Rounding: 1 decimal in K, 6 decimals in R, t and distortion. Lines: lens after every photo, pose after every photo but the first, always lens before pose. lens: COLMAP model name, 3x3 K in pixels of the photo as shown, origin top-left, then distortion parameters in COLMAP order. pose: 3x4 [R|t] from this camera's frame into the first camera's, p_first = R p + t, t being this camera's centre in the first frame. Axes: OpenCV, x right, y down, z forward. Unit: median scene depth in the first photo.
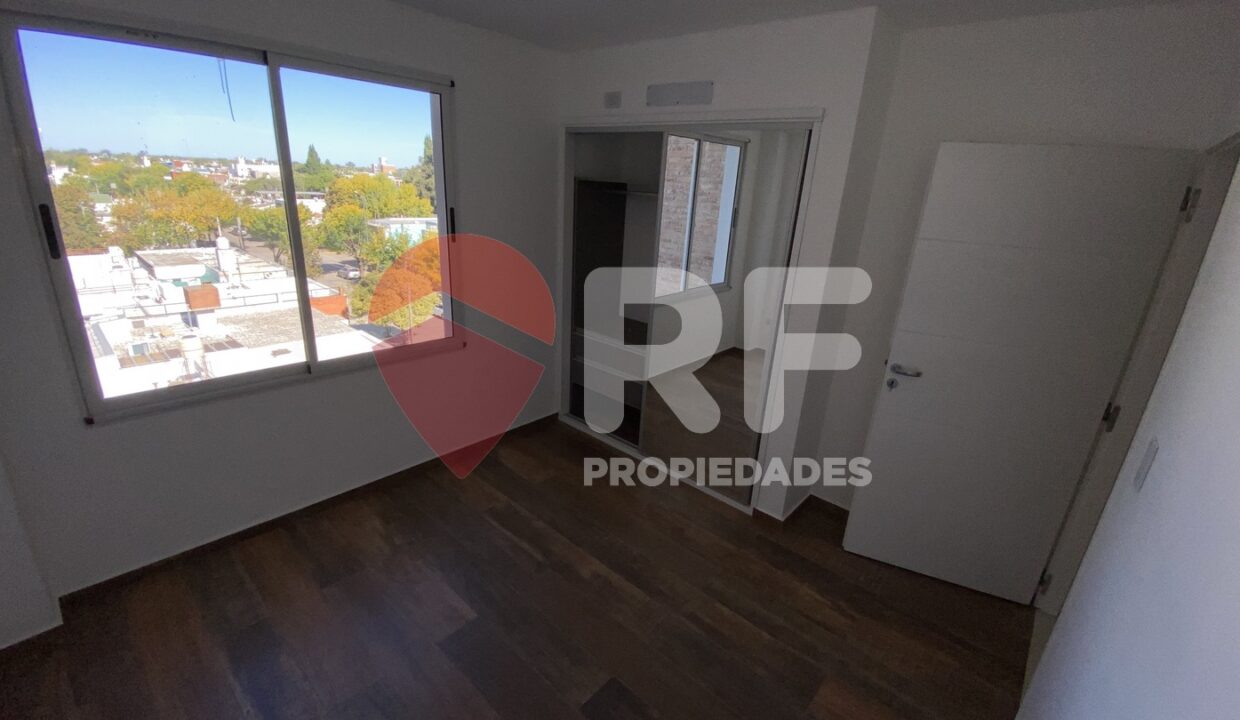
lens RADIAL K [[522.0, 0, 620.0], [0, 522.0, 360.0], [0, 0, 1]] dist [-0.015853, -0.000153]
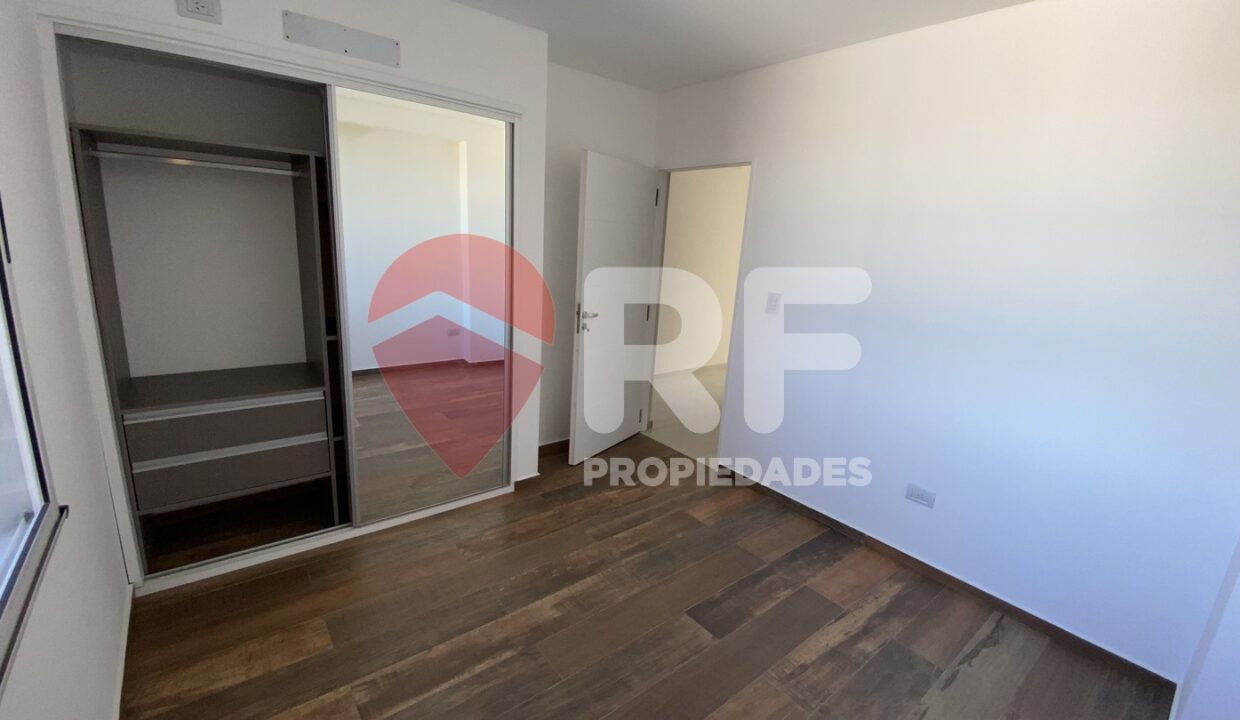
lens RADIAL K [[522.0, 0, 620.0], [0, 522.0, 360.0], [0, 0, 1]] dist [-0.015853, -0.000153]
pose [[0.156057, -0.279915, 0.947256, -0.726745], [0.288244, 0.930169, 0.227379, -0.136372], [-0.944755, 0.237557, 0.225843, 0.594570]]
